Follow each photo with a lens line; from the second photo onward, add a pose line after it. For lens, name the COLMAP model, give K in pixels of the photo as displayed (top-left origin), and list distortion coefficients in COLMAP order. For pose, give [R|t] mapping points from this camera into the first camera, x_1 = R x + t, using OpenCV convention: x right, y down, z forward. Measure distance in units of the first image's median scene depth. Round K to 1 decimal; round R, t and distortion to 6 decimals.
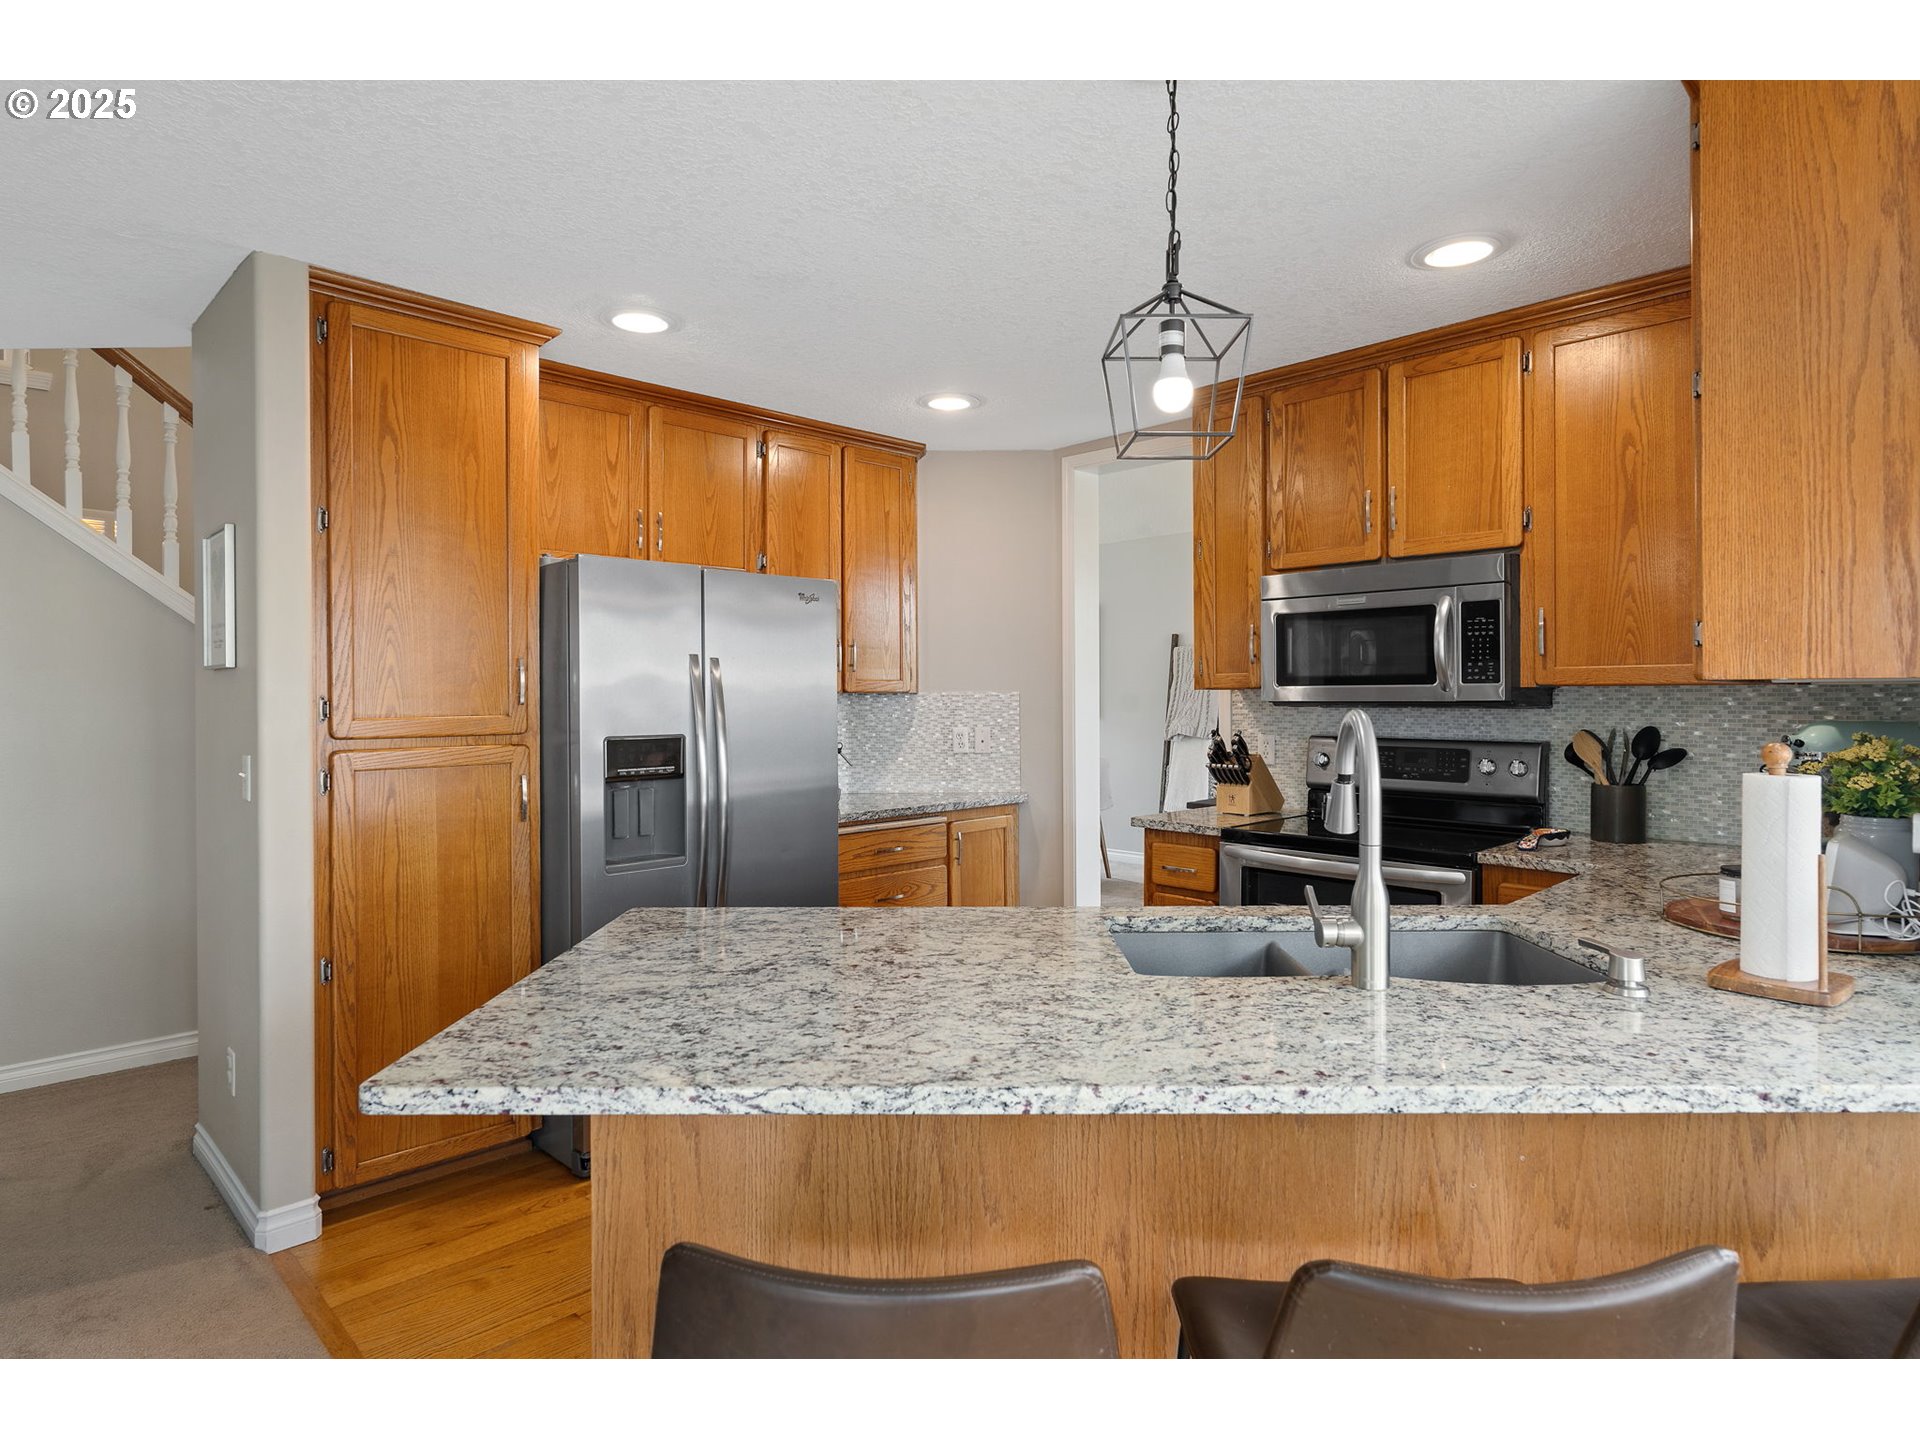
lens RADIAL K [[1116.4, 0, 963.5], [0, 1116.4, 714.6], [0, 0, 1]] dist [0.001267, -0.000384]
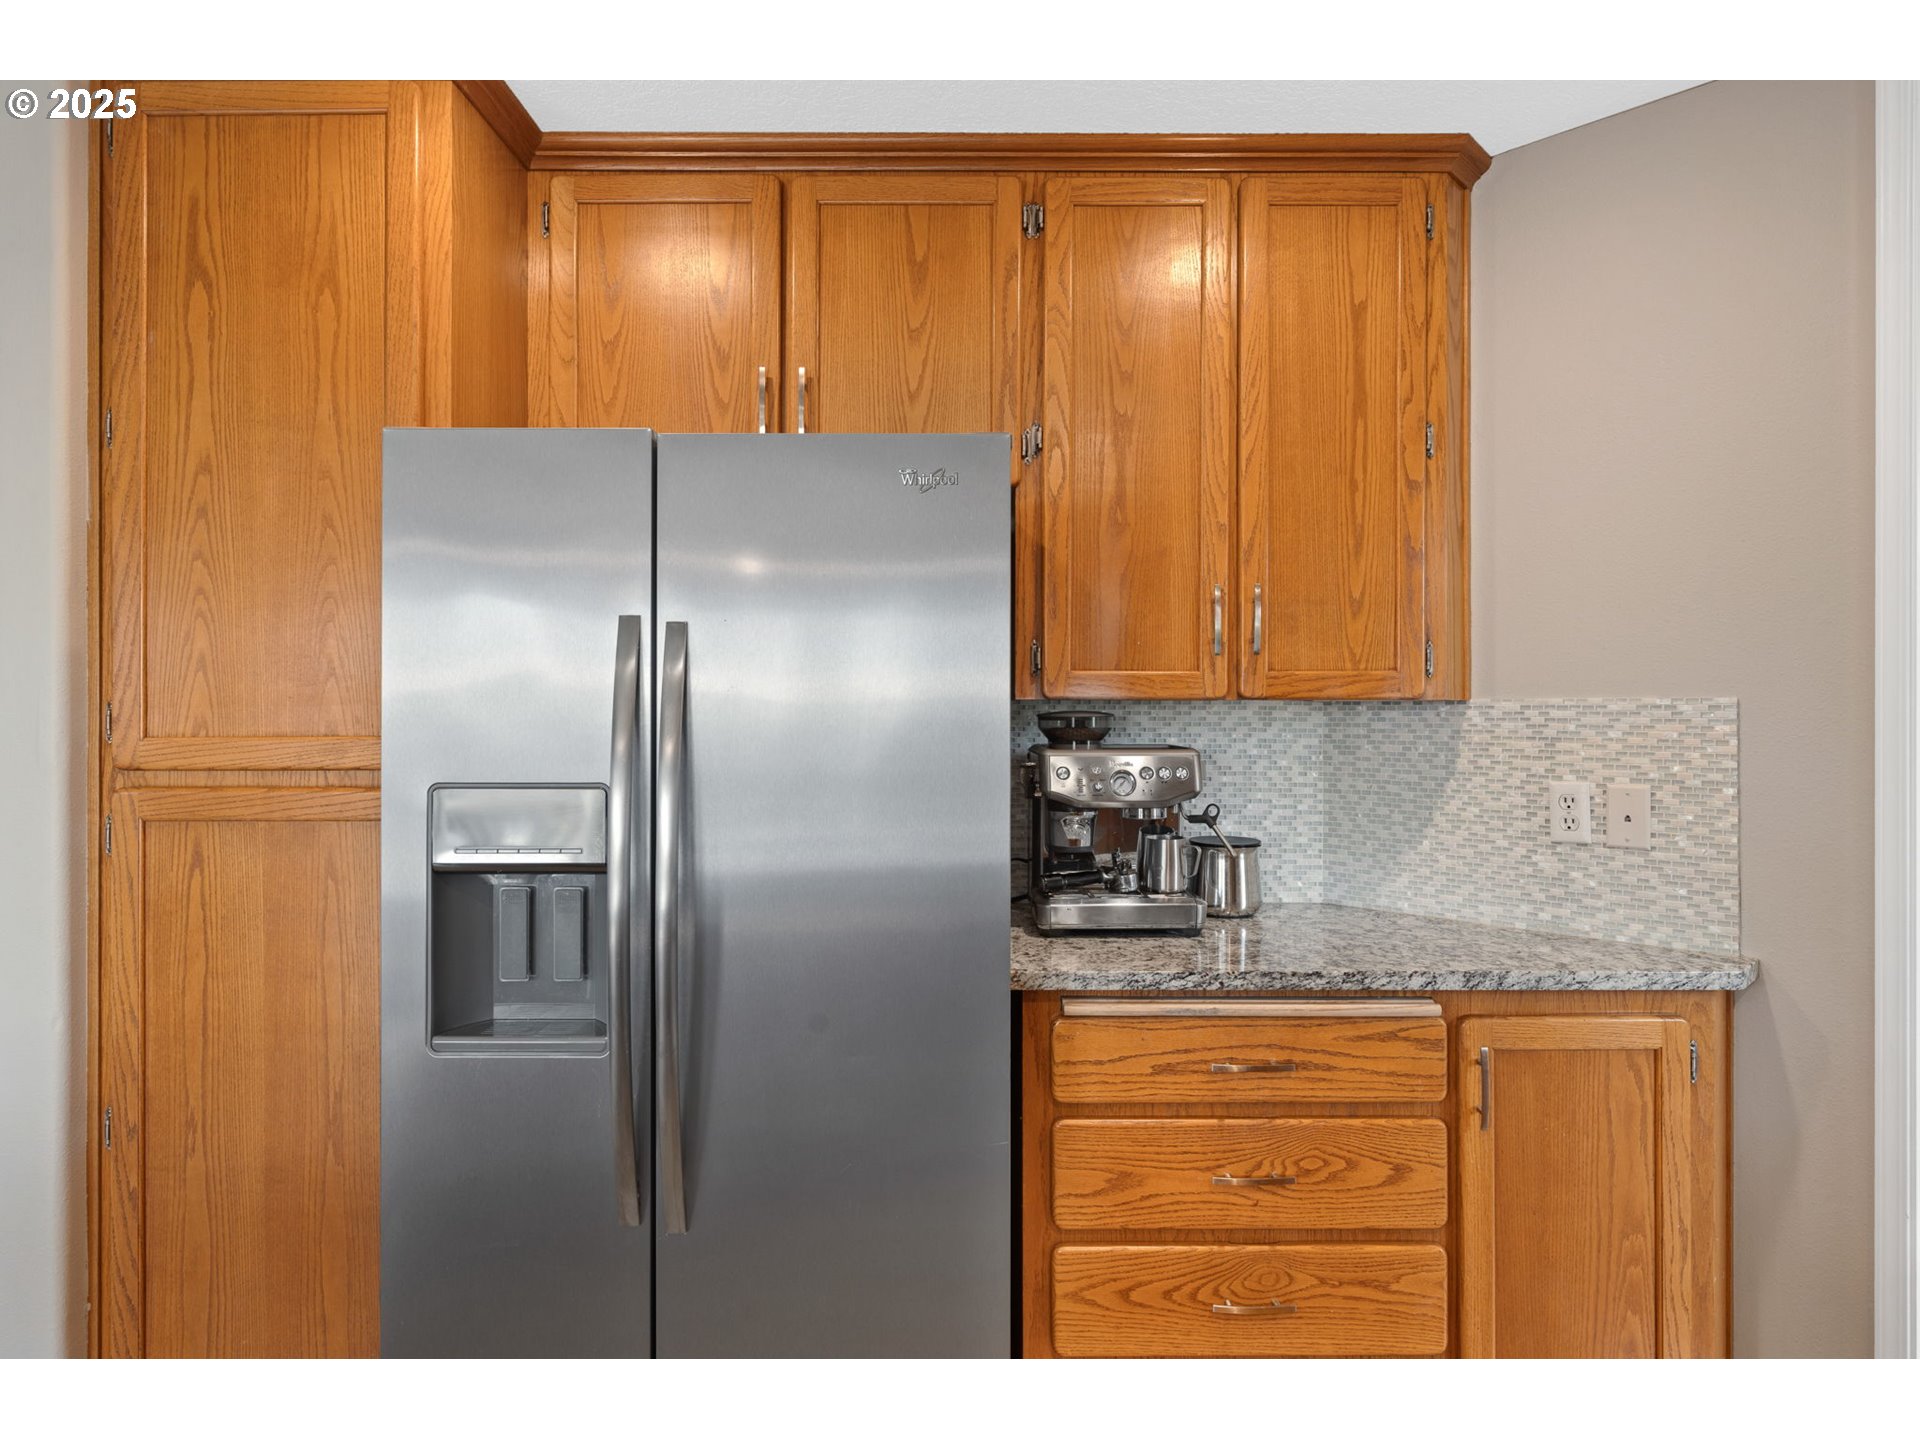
lens RADIAL K [[1116.4, 0, 964.7], [0, 1116.4, 713.0], [0, 0, 1]] dist [0.001267, -0.000384]
pose [[0.699607, 0.008308, -0.714479, 0.214039], [-0.015973, 0.999864, -0.004015, -0.014164], [0.714349, 0.014221, 0.699645, 0.830408]]
